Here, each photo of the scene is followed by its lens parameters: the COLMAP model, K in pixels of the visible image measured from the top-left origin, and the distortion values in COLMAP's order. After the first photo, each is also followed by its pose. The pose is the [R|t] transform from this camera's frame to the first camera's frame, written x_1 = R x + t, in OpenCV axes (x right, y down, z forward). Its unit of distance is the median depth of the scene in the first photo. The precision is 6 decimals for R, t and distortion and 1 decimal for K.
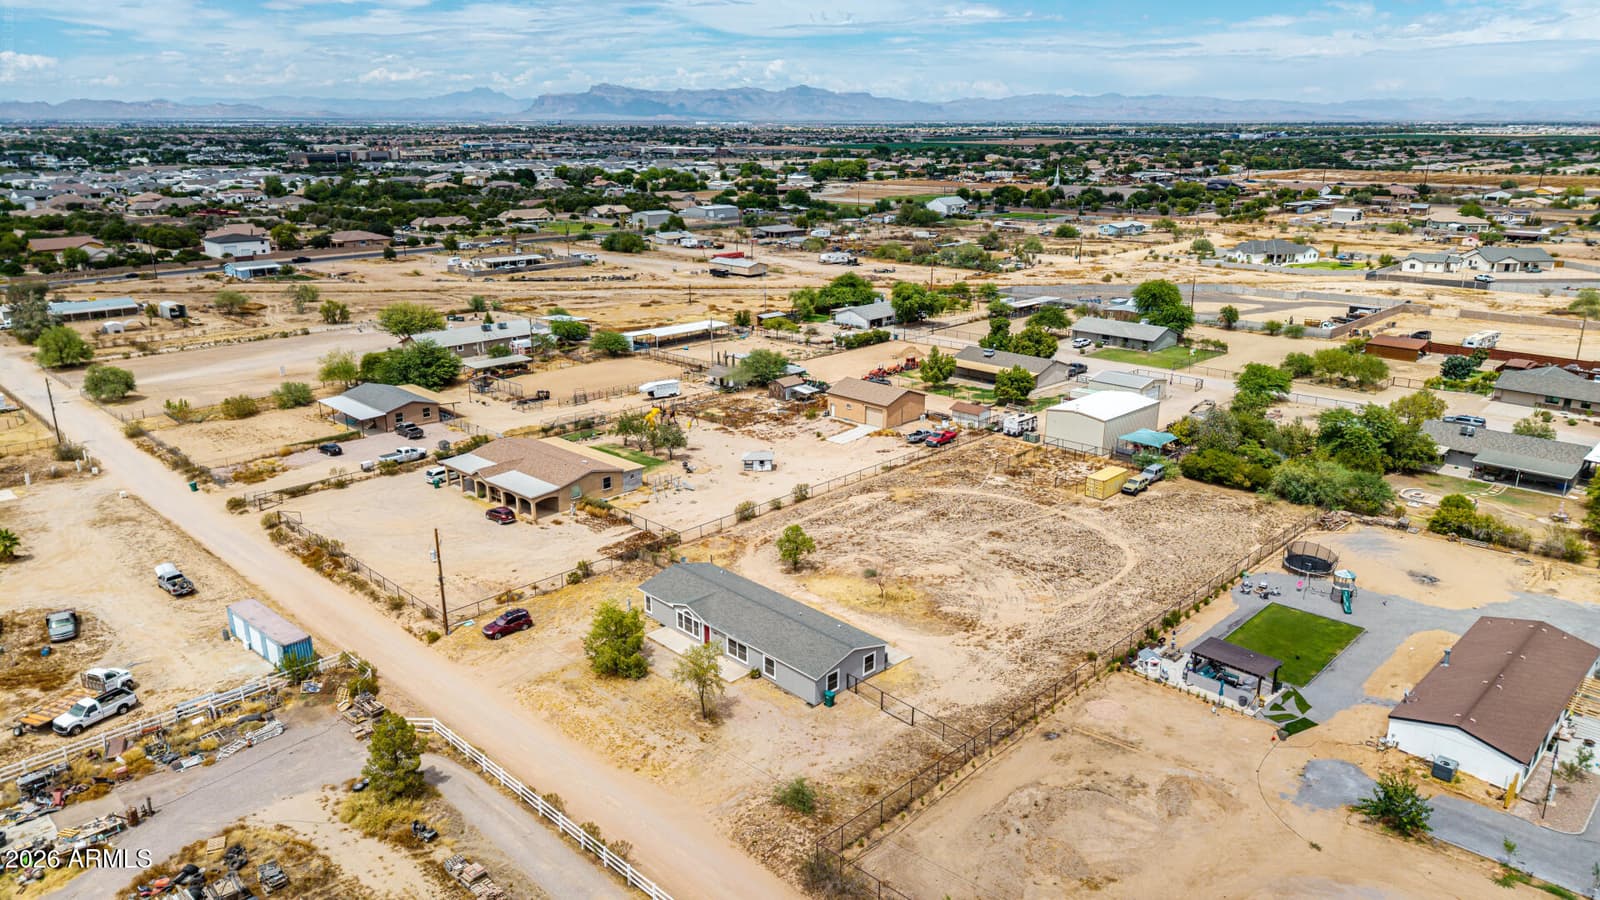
lens RADIAL K [[1085.9, 0, 799.2], [0, 1085.9, 443.9], [0, 0, 1]] dist [0.015582, -0.013842]
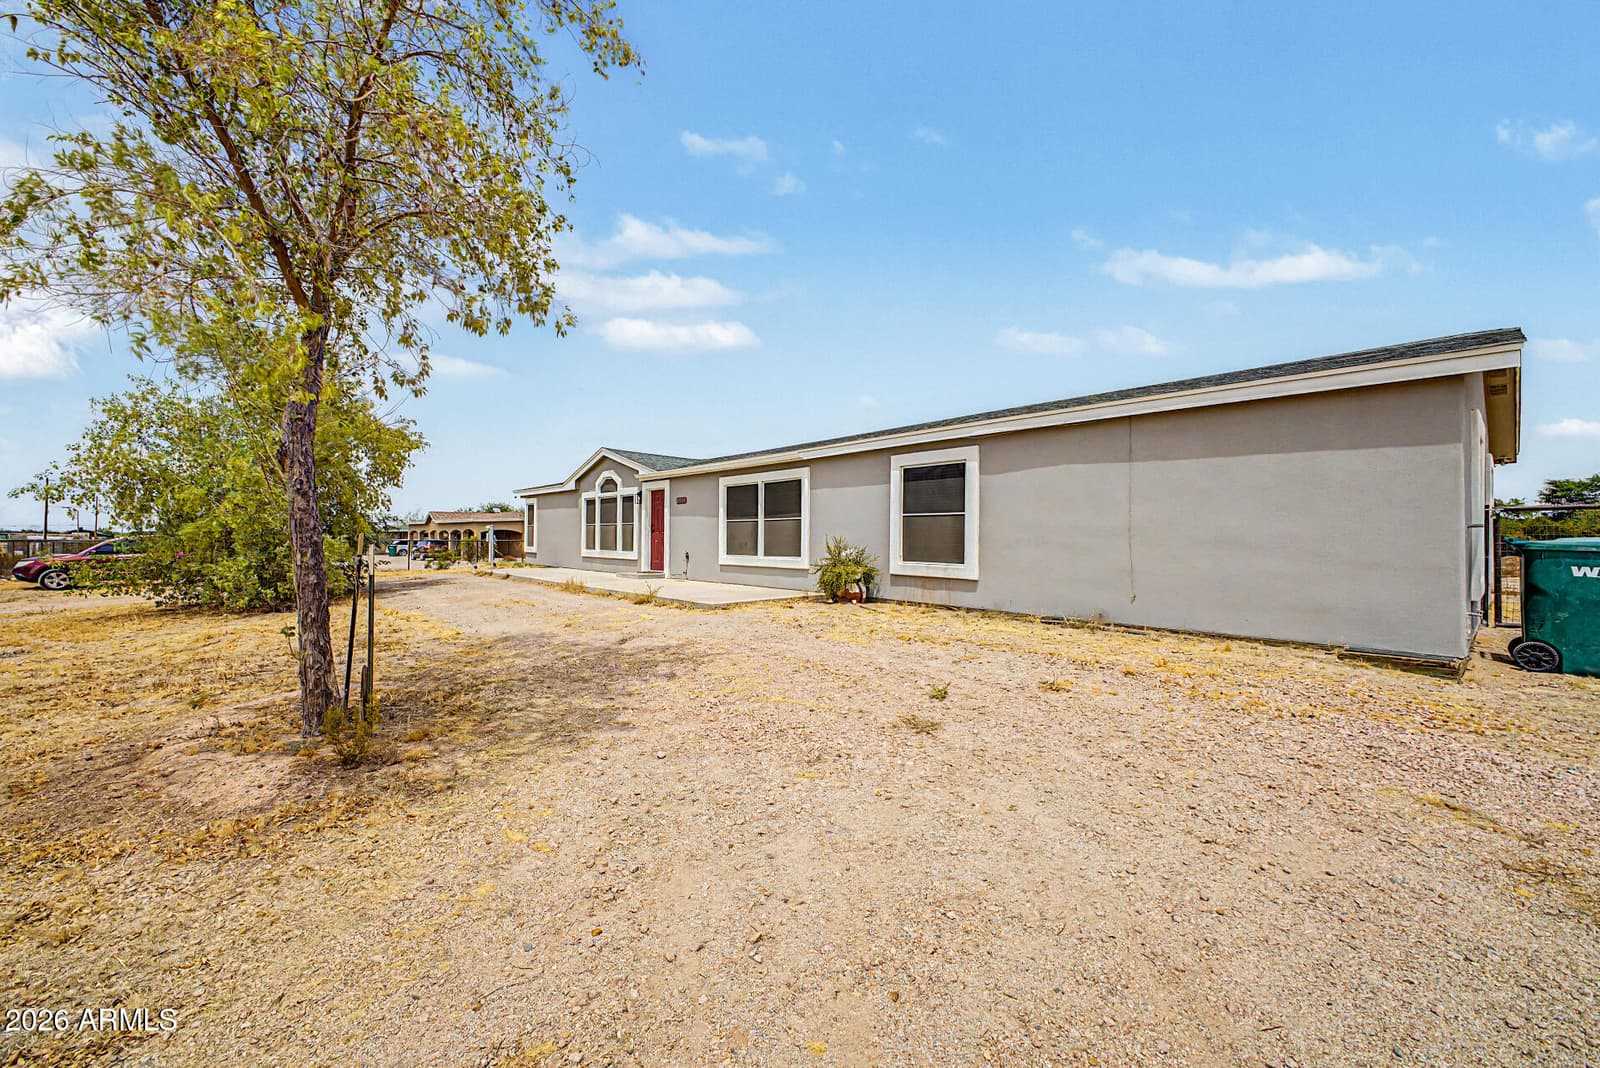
lens RADIAL K [[642.0, 0, 801.7], [0, 642.0, 535.9], [0, 0, 1]] dist [0.002987, 0.000097]
pose [[0.999333, 0.007834, -0.035679, -0.044453], [-0.017974, 0.955767, -0.293576, 0.236653], [0.031801, 0.294021, 0.955270, 0.890645]]
